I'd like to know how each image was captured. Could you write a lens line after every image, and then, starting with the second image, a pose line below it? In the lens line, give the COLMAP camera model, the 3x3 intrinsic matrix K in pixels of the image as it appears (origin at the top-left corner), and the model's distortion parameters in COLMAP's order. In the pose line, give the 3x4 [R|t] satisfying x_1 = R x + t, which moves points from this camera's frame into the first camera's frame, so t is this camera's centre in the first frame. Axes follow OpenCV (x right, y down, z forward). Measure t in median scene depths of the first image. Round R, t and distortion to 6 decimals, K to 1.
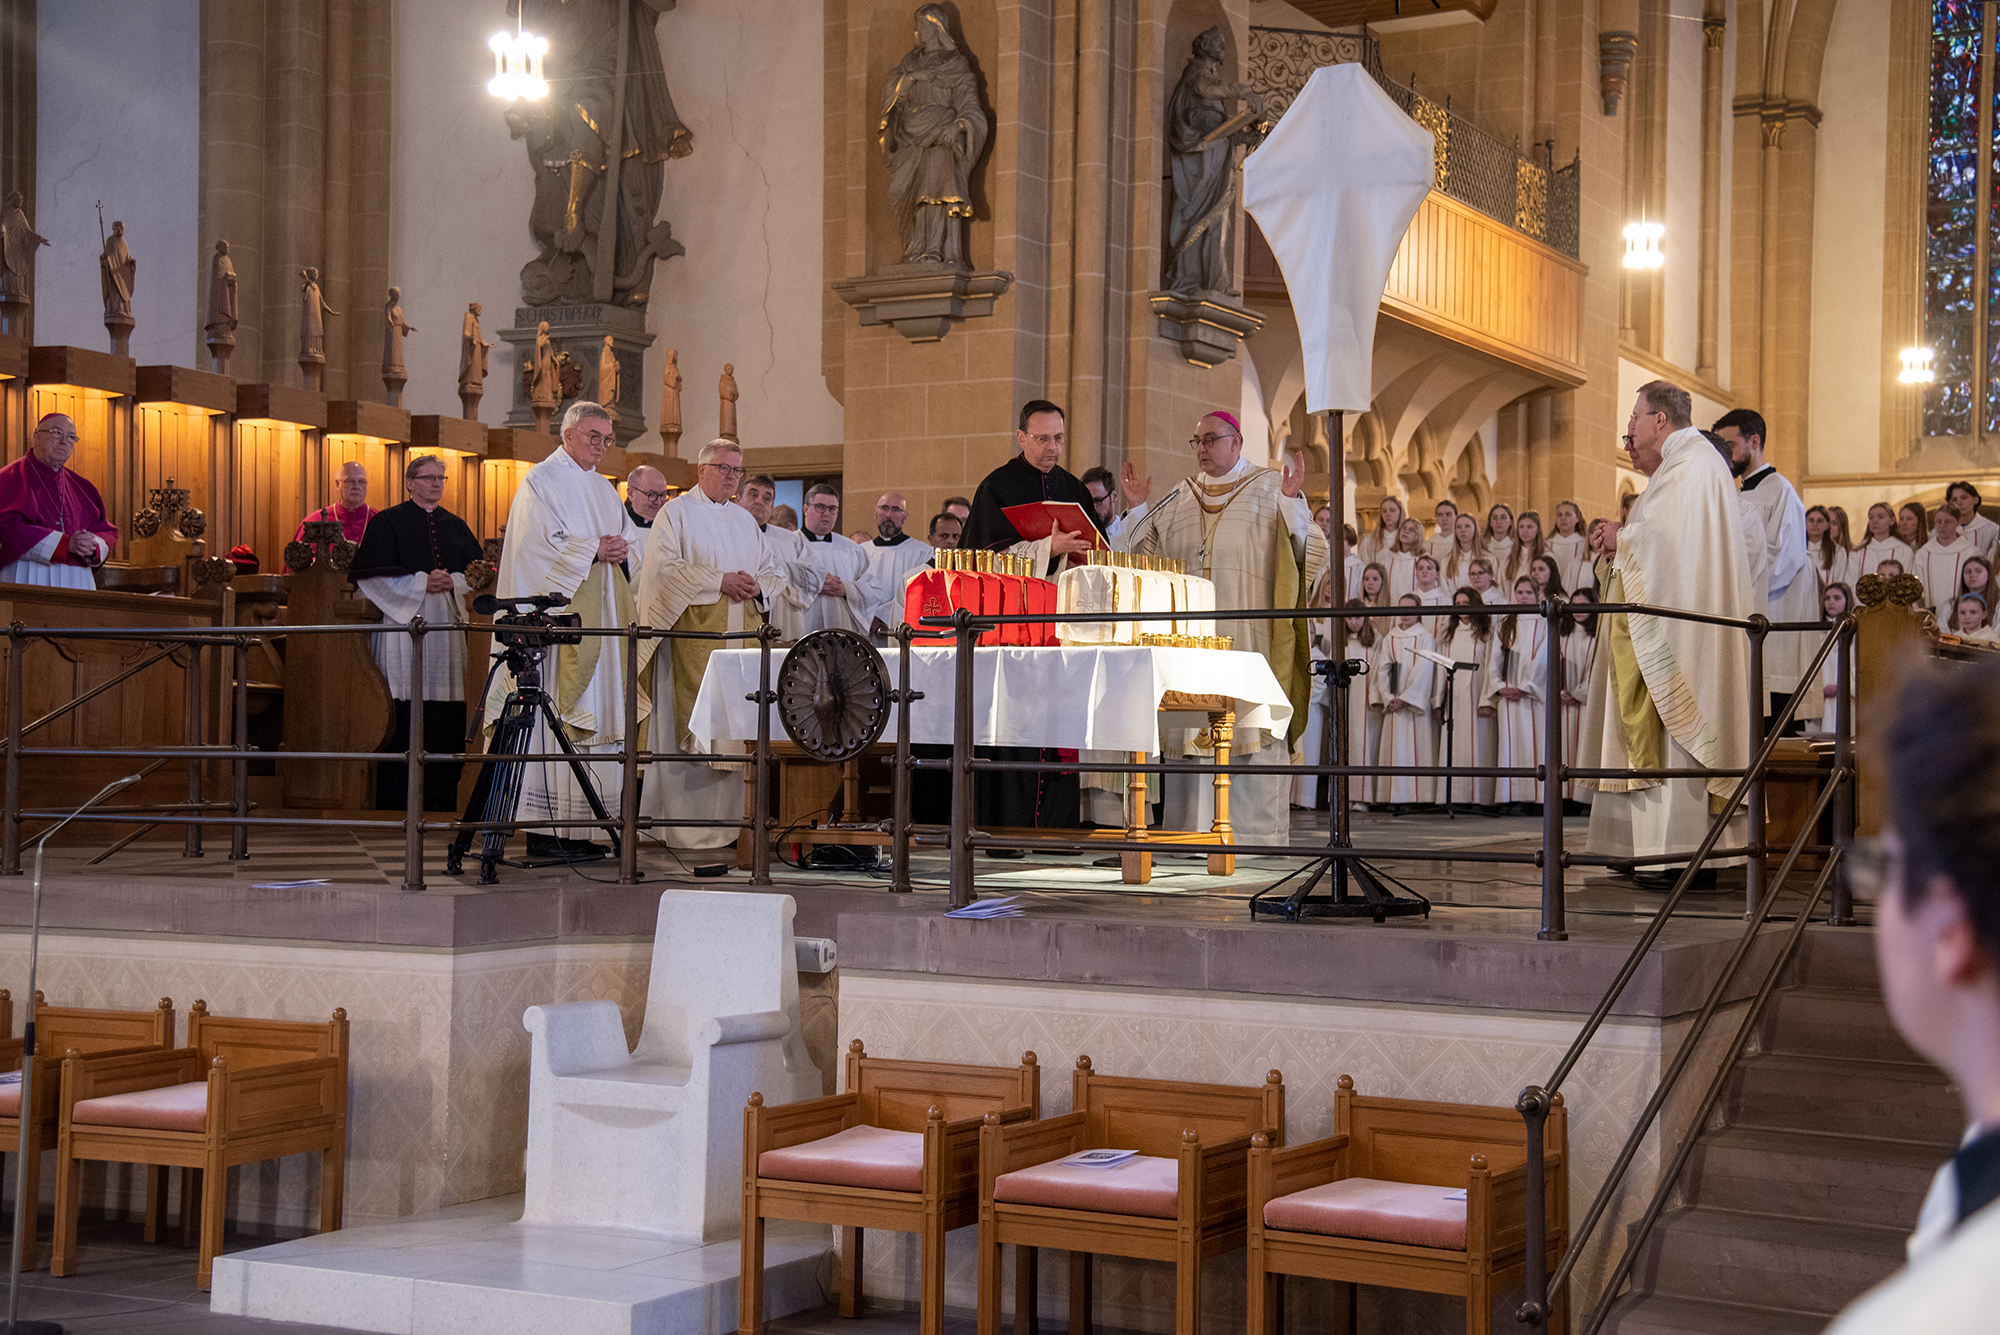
lens RADIAL K [[2792.5, 0, 1056.3], [0, 2792.5, 667.7], [0, 0, 1]] dist [0.143985, 0.515689]
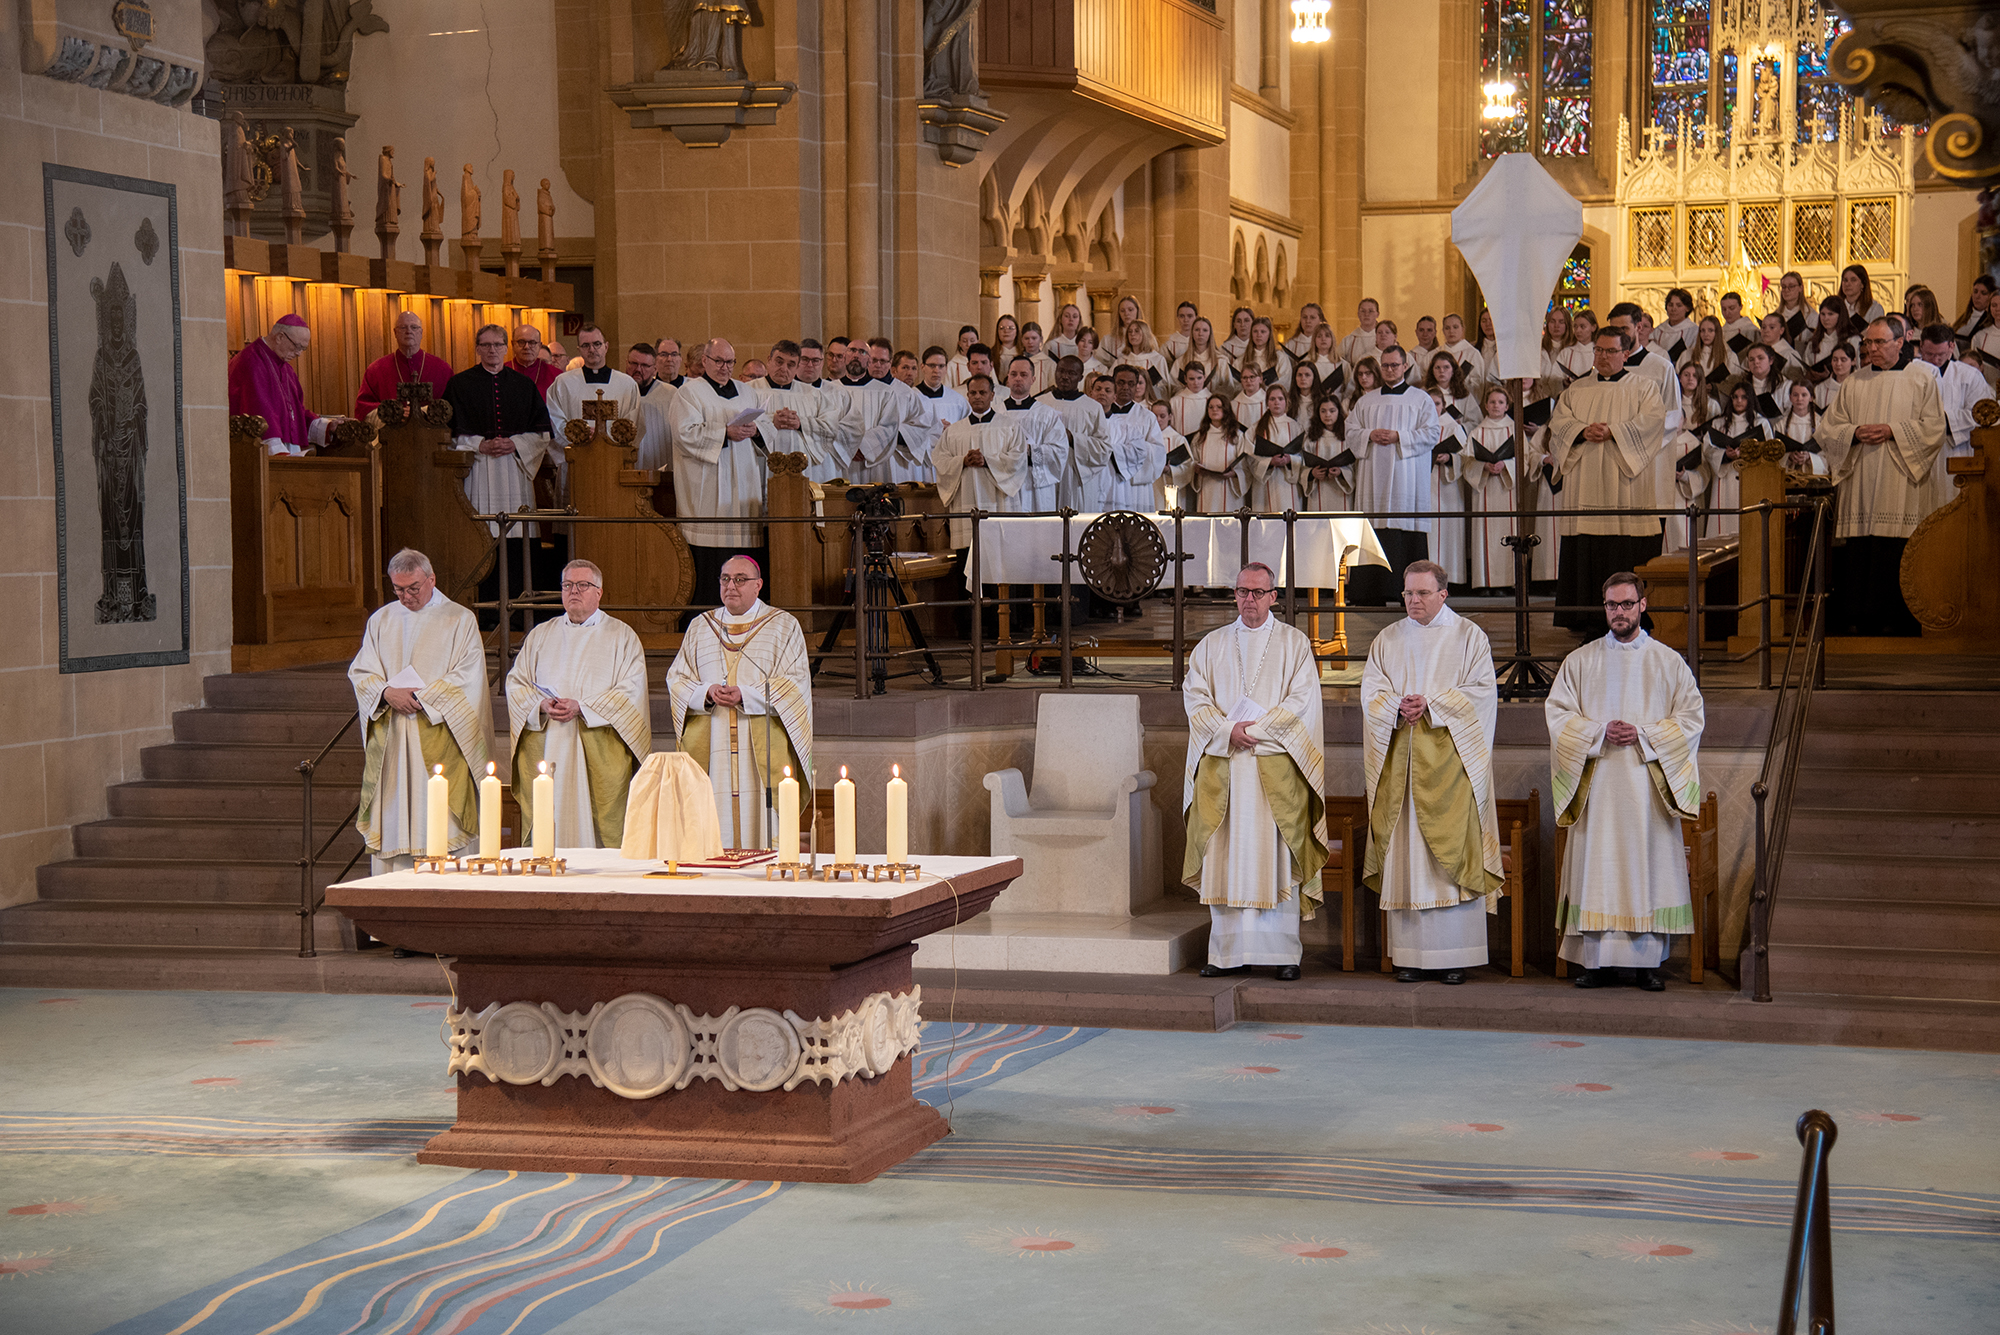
lens RADIAL K [[3846.9, 0, 1007.7], [0, 3846.9, 670.5], [0, 0, 1]] dist [0.389640, -0.039310]
pose [[0.972991, -0.032503, 0.228544, -0.369762], [0.012958, 0.996167, 0.086505, -0.064927], [-0.230480, -0.081207, 0.969683, -0.573664]]
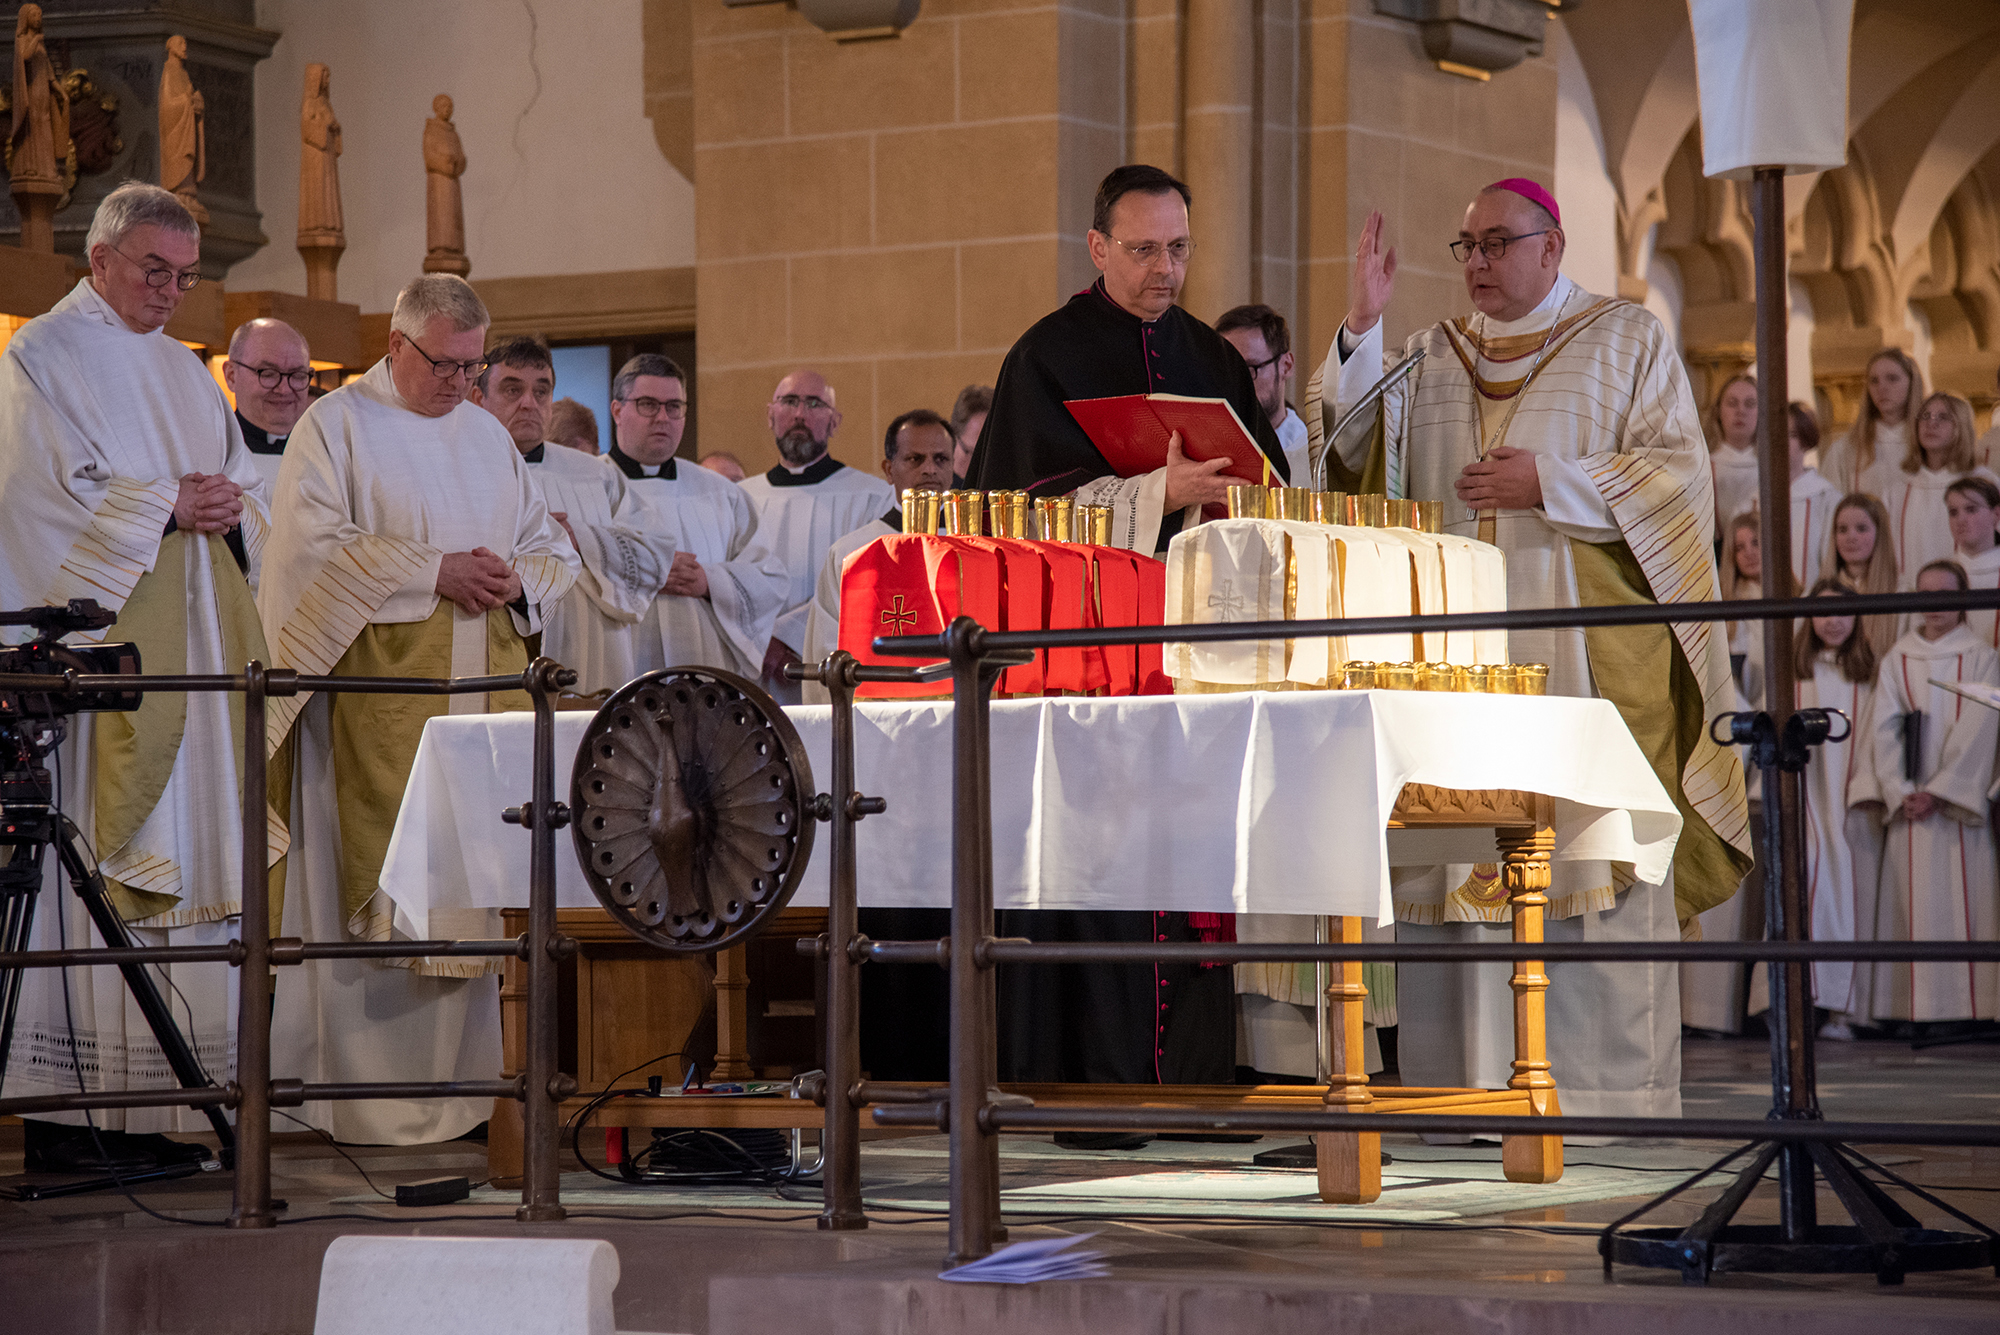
lens RADIAL K [[6005.2, 0, 1009.8], [0, 6005.2, 725.9], [0, 0, 1]] dist [0.908057, 0.228129]
pose [[0.999480, -0.020402, -0.024953, -0.000661], [0.020347, 0.999790, -0.002438, -0.000245], [0.024998, 0.001929, 0.999686, -0.003617]]
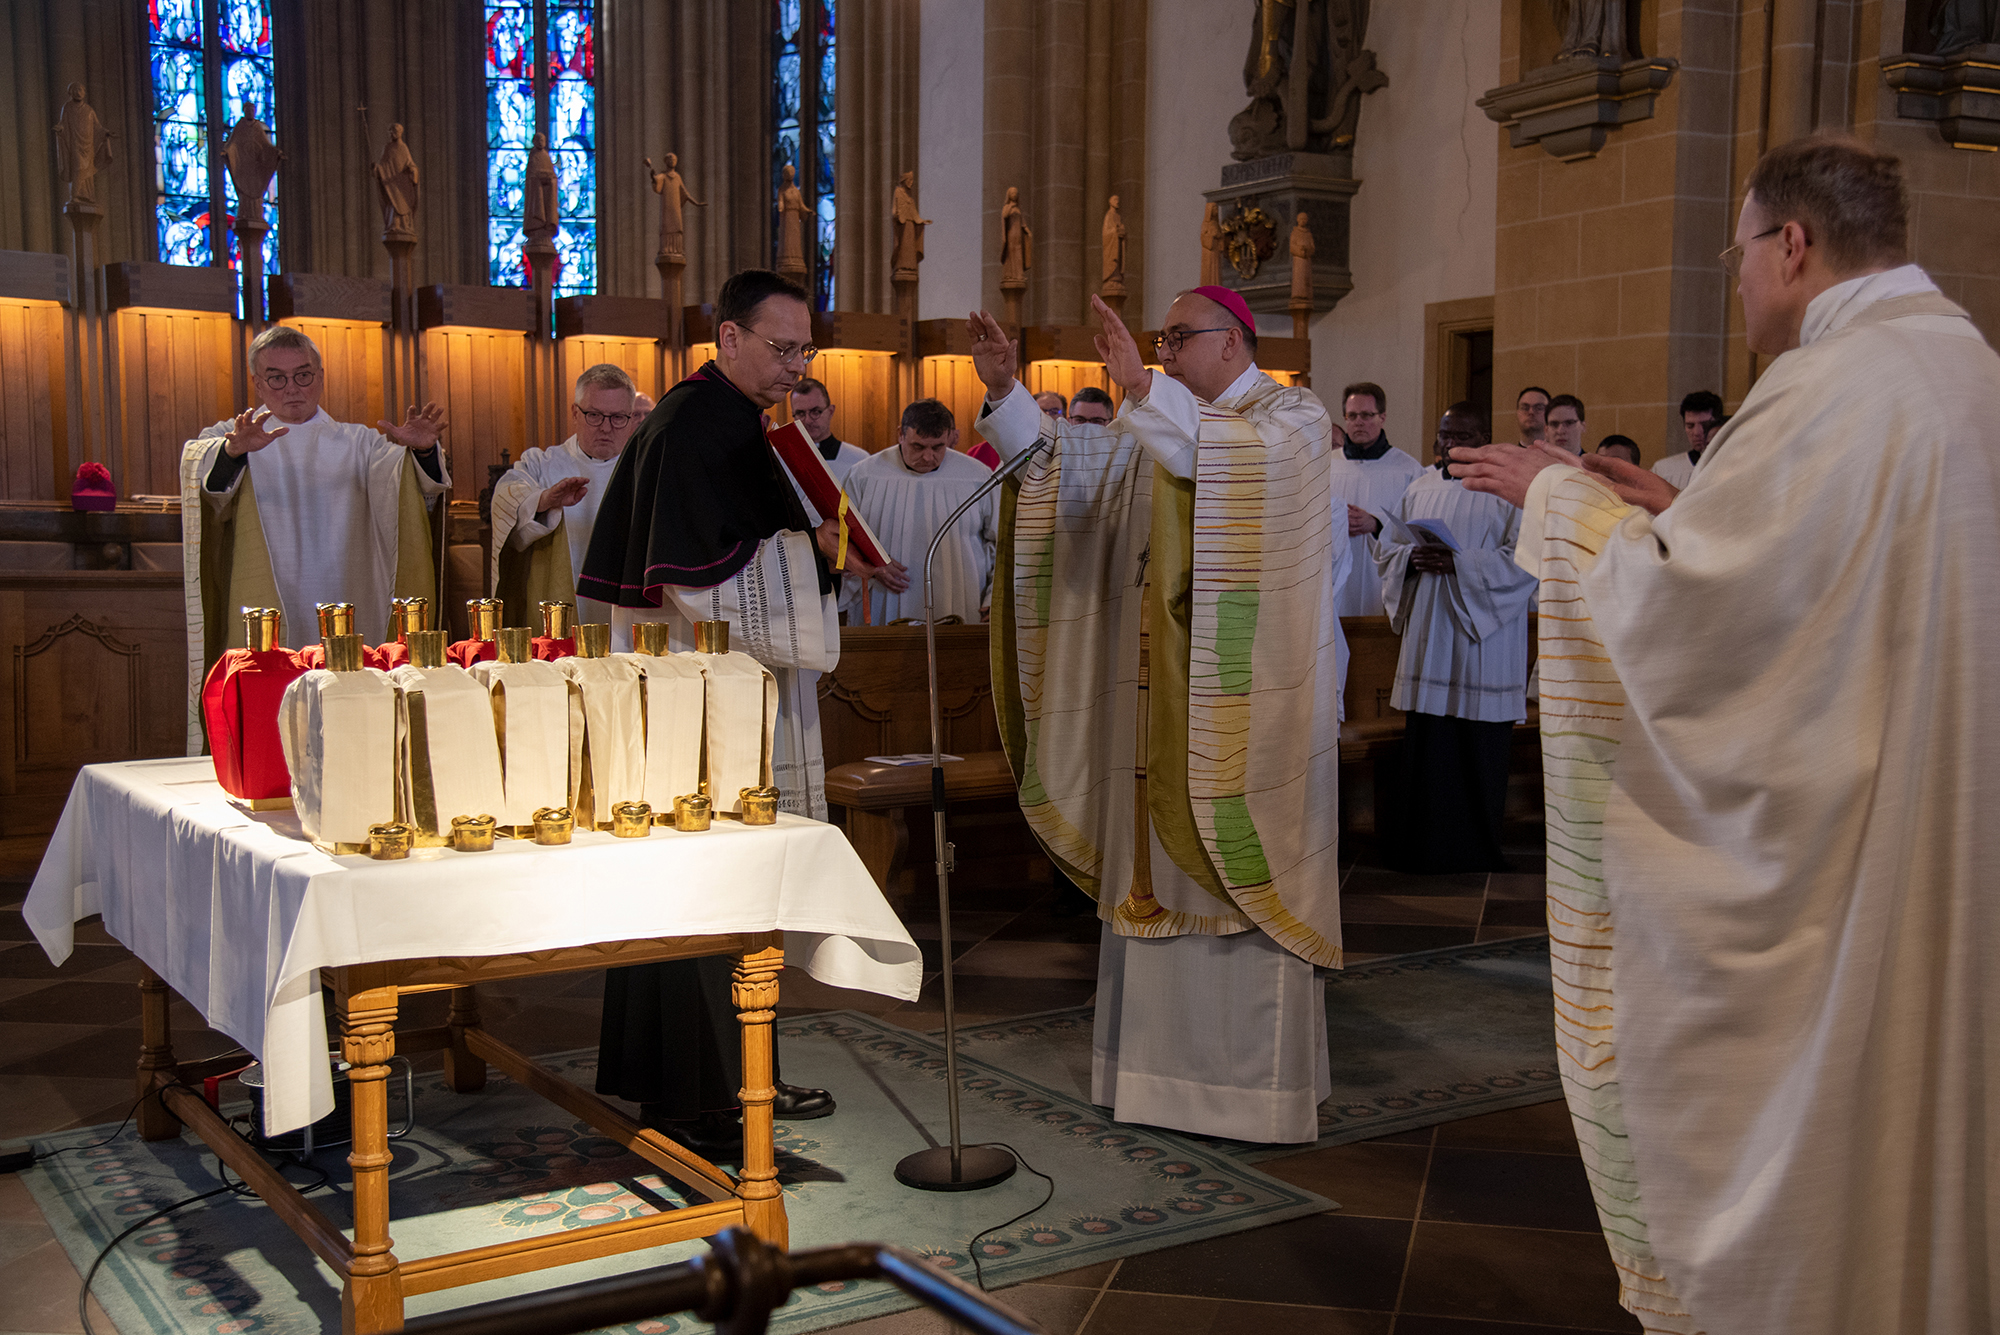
lens RADIAL K [[2256.8, 0, 1011.7], [0, 2256.8, 675.4], [0, 0, 1]] dist [0.109564, 0.064826]
pose [[0.872121, 0.018039, -0.488958, 0.187941], [0.028609, 0.995730, 0.087764, -0.041551], [0.488453, -0.090530, 0.867881, 0.451955]]
